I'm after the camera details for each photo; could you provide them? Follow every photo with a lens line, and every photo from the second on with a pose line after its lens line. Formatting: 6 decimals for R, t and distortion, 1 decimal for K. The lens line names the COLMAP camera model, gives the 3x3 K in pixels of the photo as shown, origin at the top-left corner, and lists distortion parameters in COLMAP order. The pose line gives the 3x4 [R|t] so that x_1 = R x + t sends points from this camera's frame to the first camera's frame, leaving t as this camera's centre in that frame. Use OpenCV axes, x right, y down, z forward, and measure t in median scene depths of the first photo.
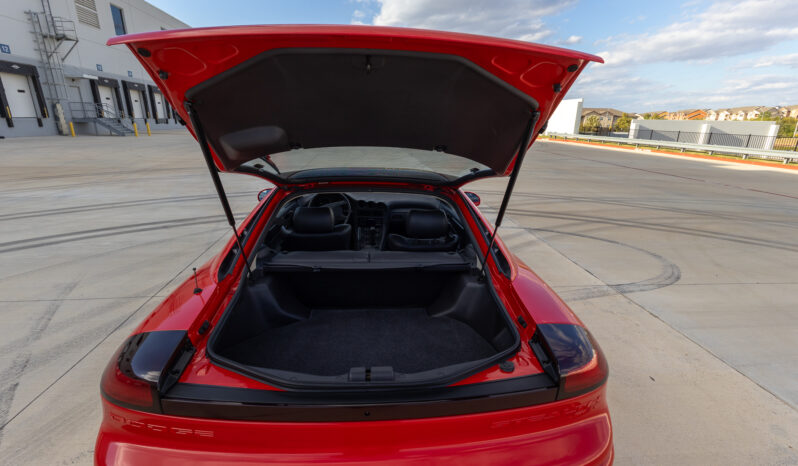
lens RADIAL K [[369.7, 0, 399.0], [0, 369.7, 233.0], [0, 0, 1]] dist [-0.000427, -0.000010]
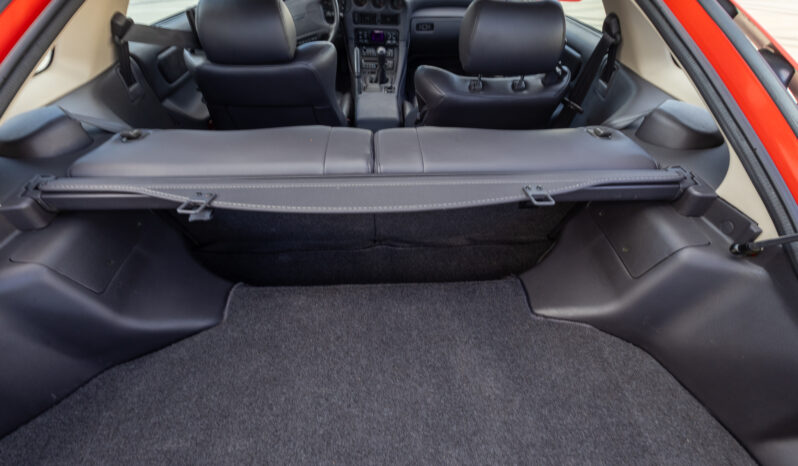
lens RADIAL K [[369.7, 0, 399.0], [0, 369.7, 233.0], [0, 0, 1]] dist [-0.000427, -0.000010]
pose [[0.999577, 0.009536, -0.027490, -0.034666], [0.003576, 0.897345, 0.441315, -0.013542], [0.028876, -0.441226, 0.896931, 0.493355]]
